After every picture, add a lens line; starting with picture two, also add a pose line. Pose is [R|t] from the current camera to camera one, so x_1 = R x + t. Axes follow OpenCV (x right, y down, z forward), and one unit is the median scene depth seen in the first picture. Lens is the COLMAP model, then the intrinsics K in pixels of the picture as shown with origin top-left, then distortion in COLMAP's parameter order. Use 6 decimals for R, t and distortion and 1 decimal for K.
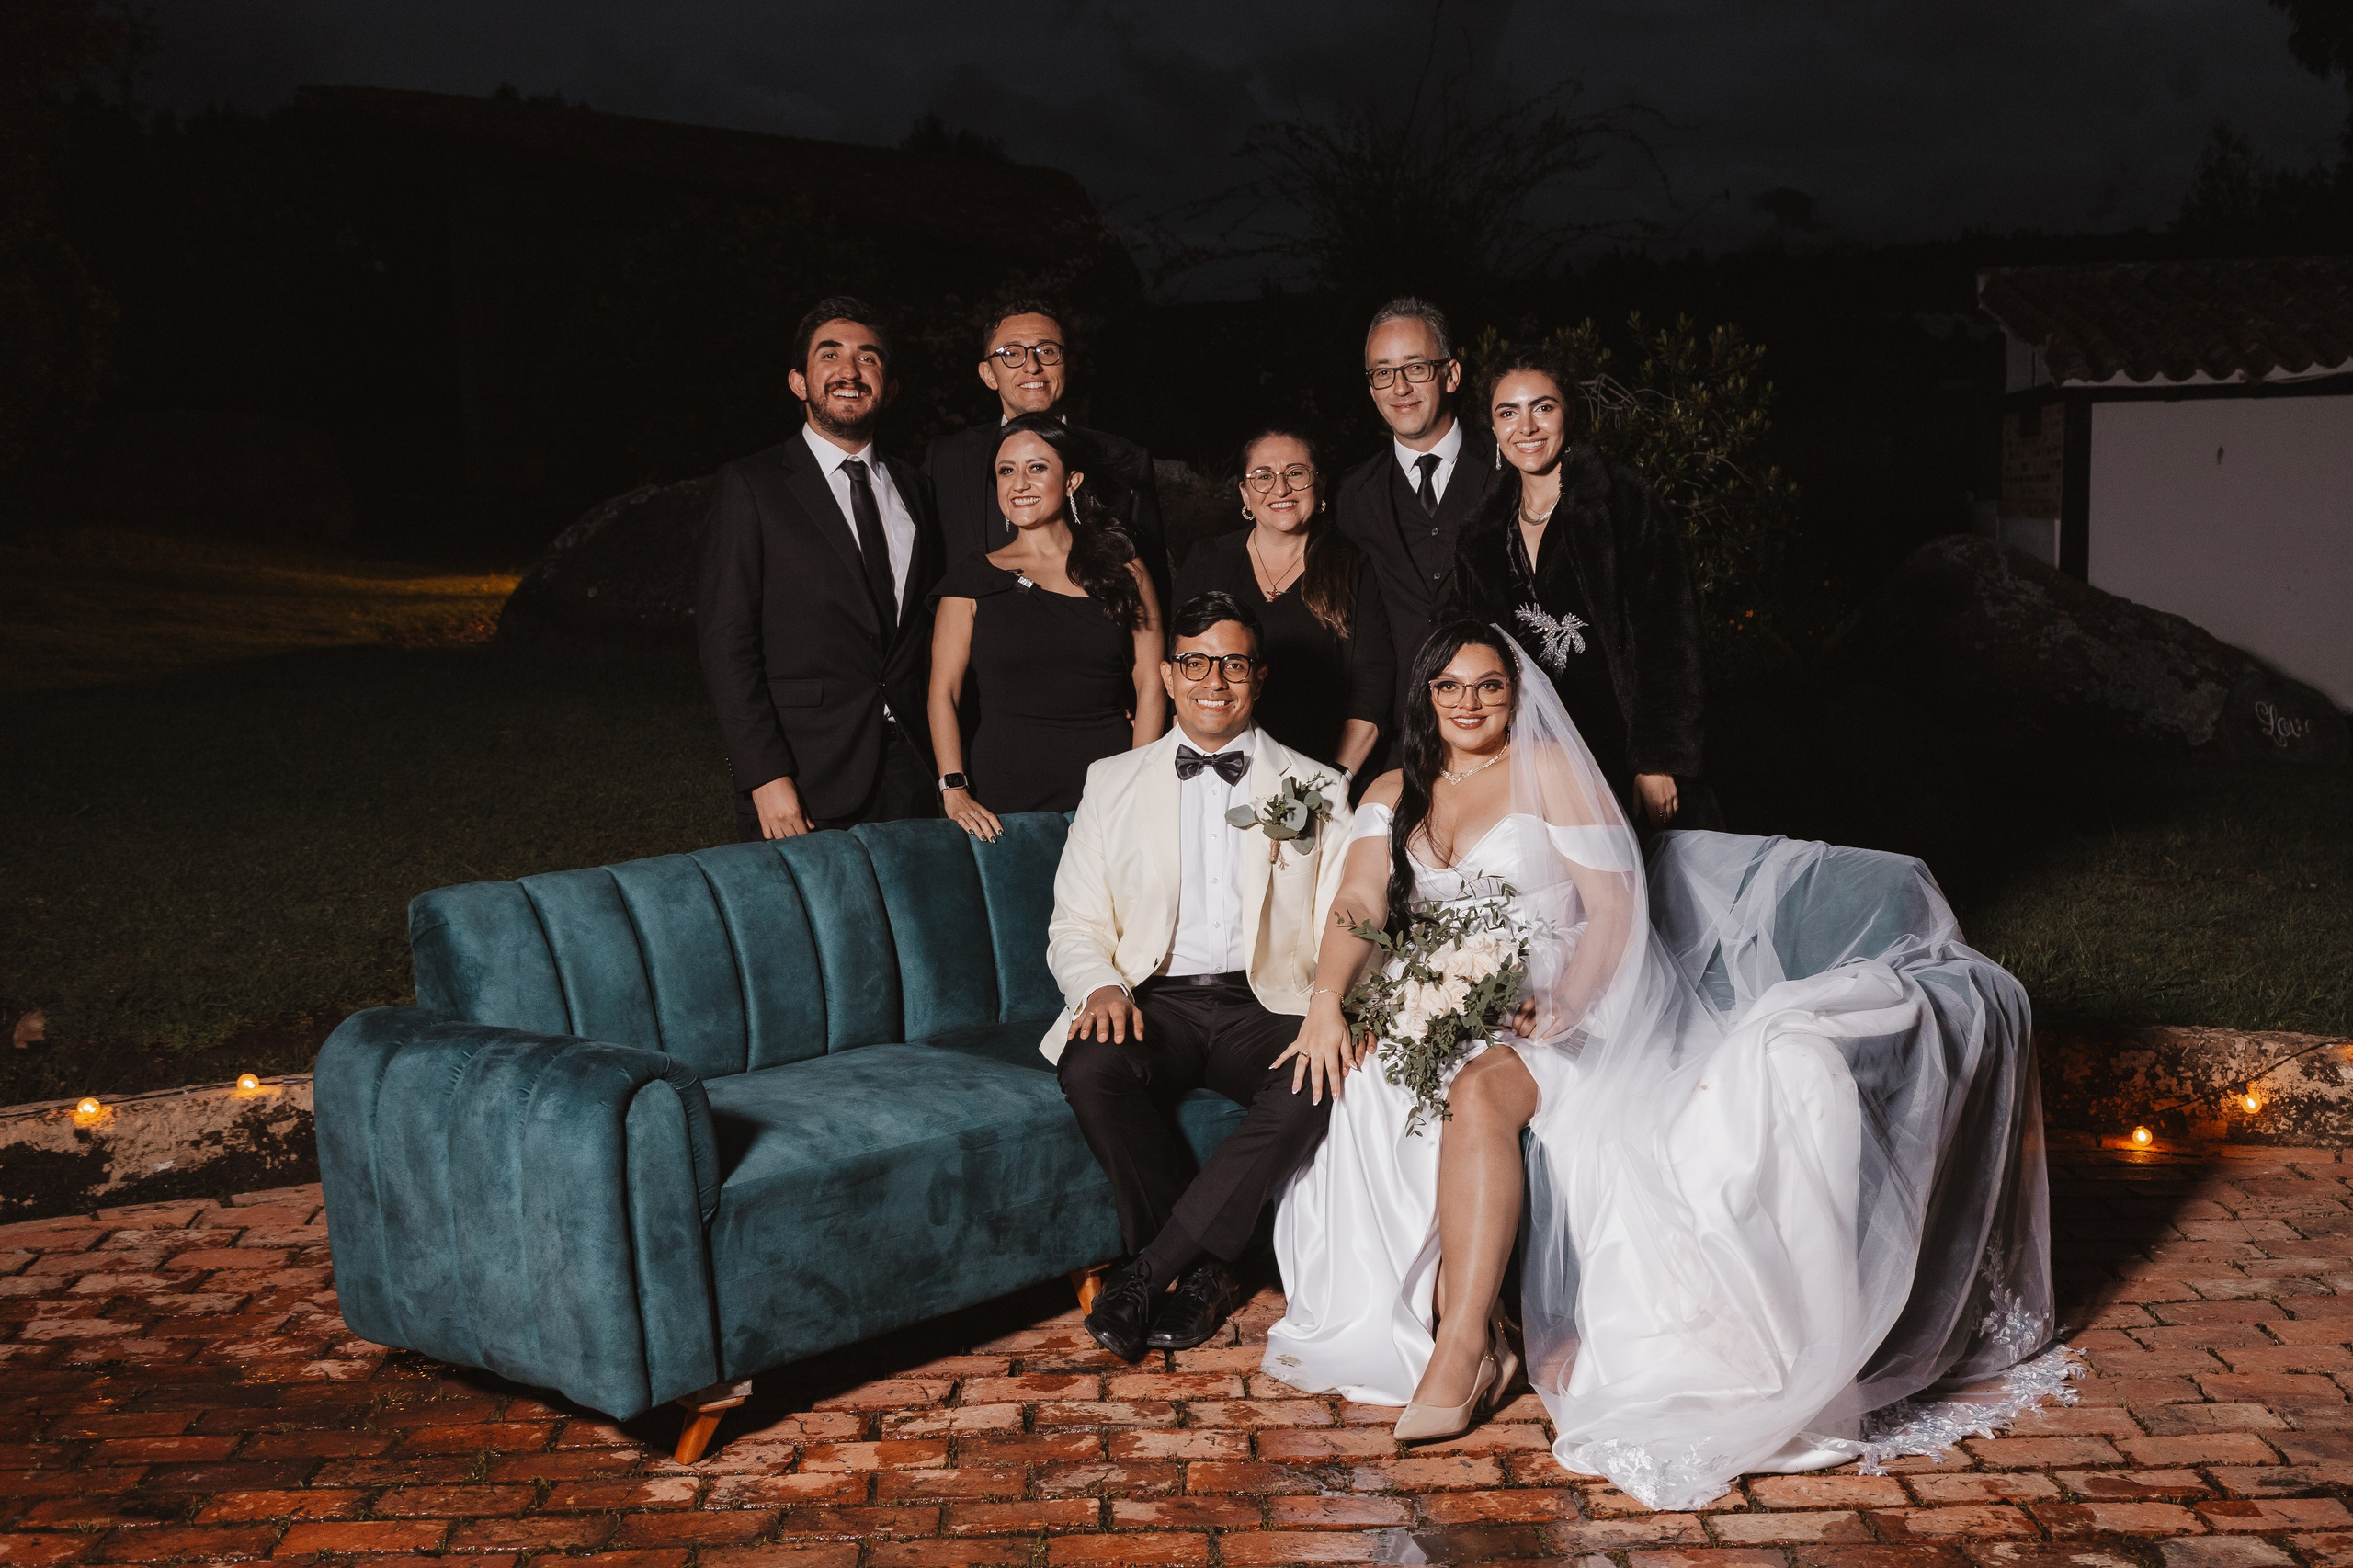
lens RADIAL K [[2598.0, 0, 1267.5], [0, 2598.0, 799.6], [0, 0, 1]] dist [0.027968, -0.020561]
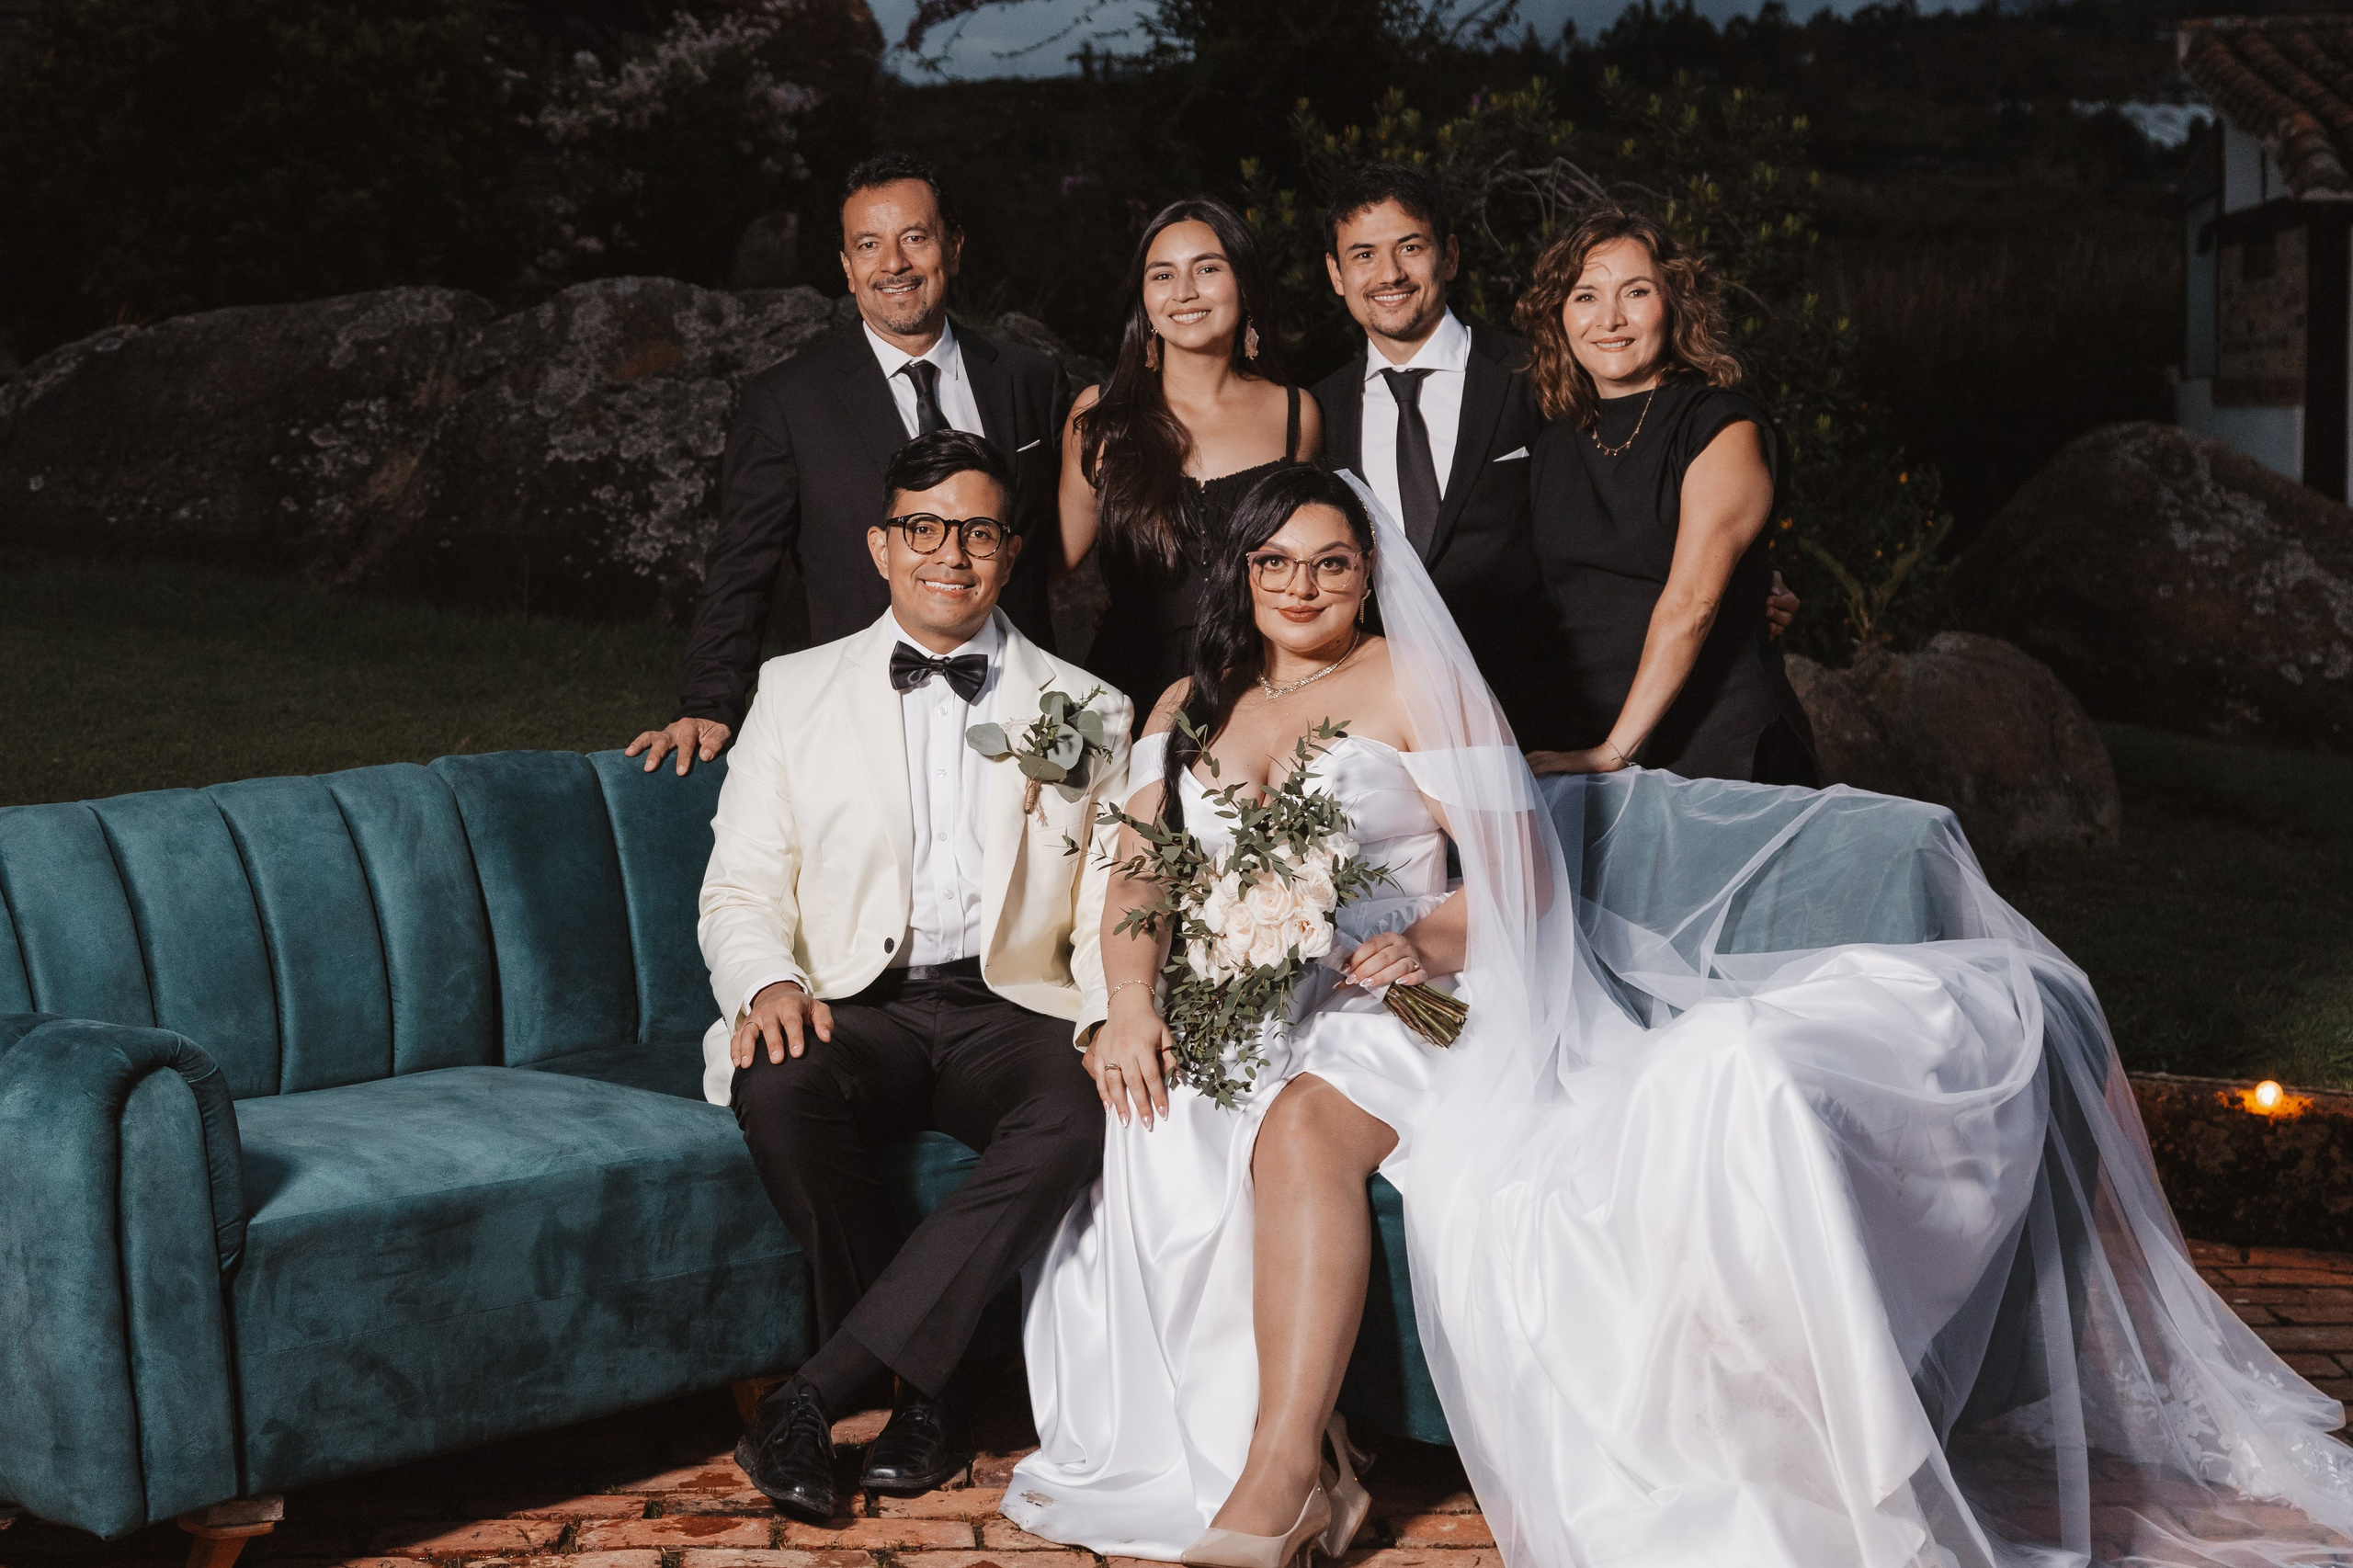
lens RADIAL K [[4162.9, 0, 1003.1], [0, 4162.9, 649.1], [0, 0, 1]] dist [0.025285, -0.082385]
pose [[0.999791, 0.008412, -0.018655, 0.017938], [-0.009383, 0.998574, -0.052563, 0.045616], [0.018186, 0.052727, 0.998443, -0.144600]]
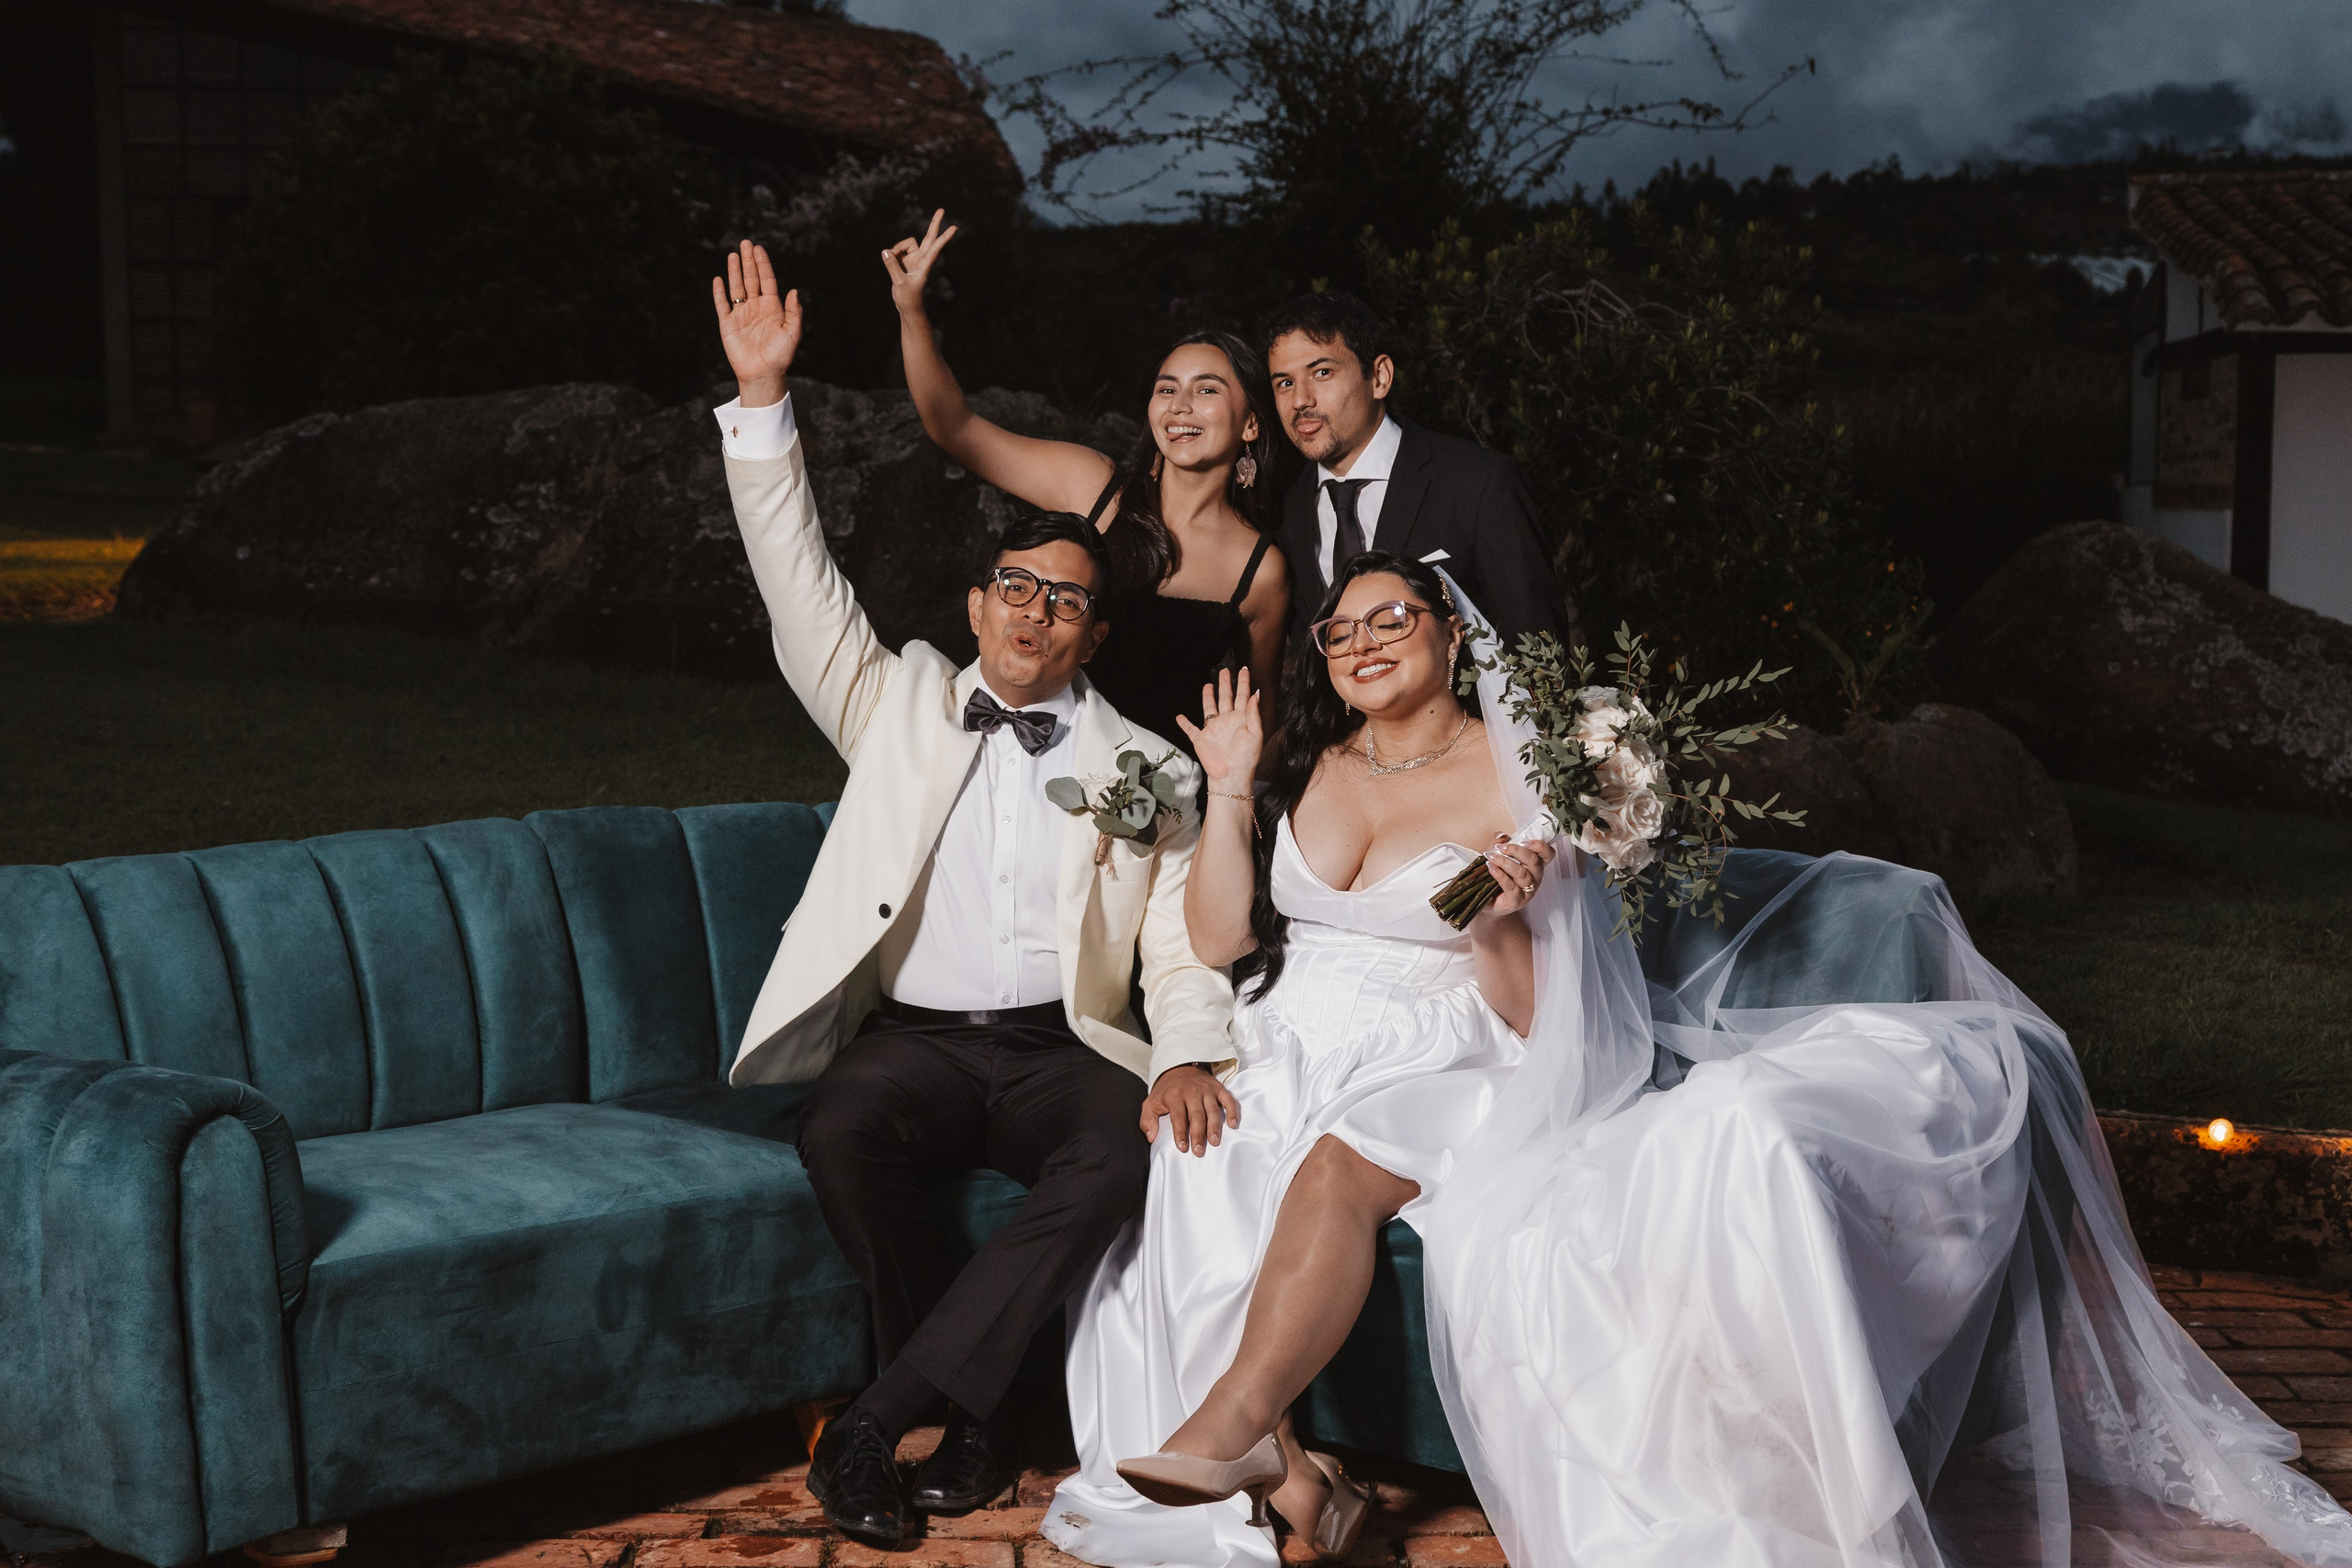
lens RADIAL K [[3505.4, 0, 1214.0], [0, 3505.4, 779.0], [0, 0, 1]] dist [0.046842, -0.113755]
pose [[0.999808, 0.018558, 0.006287, 0.038252], [-0.018350, 0.999333, -0.031566, 0.034011], [-0.006868, 0.031445, 0.999482, -0.016448]]
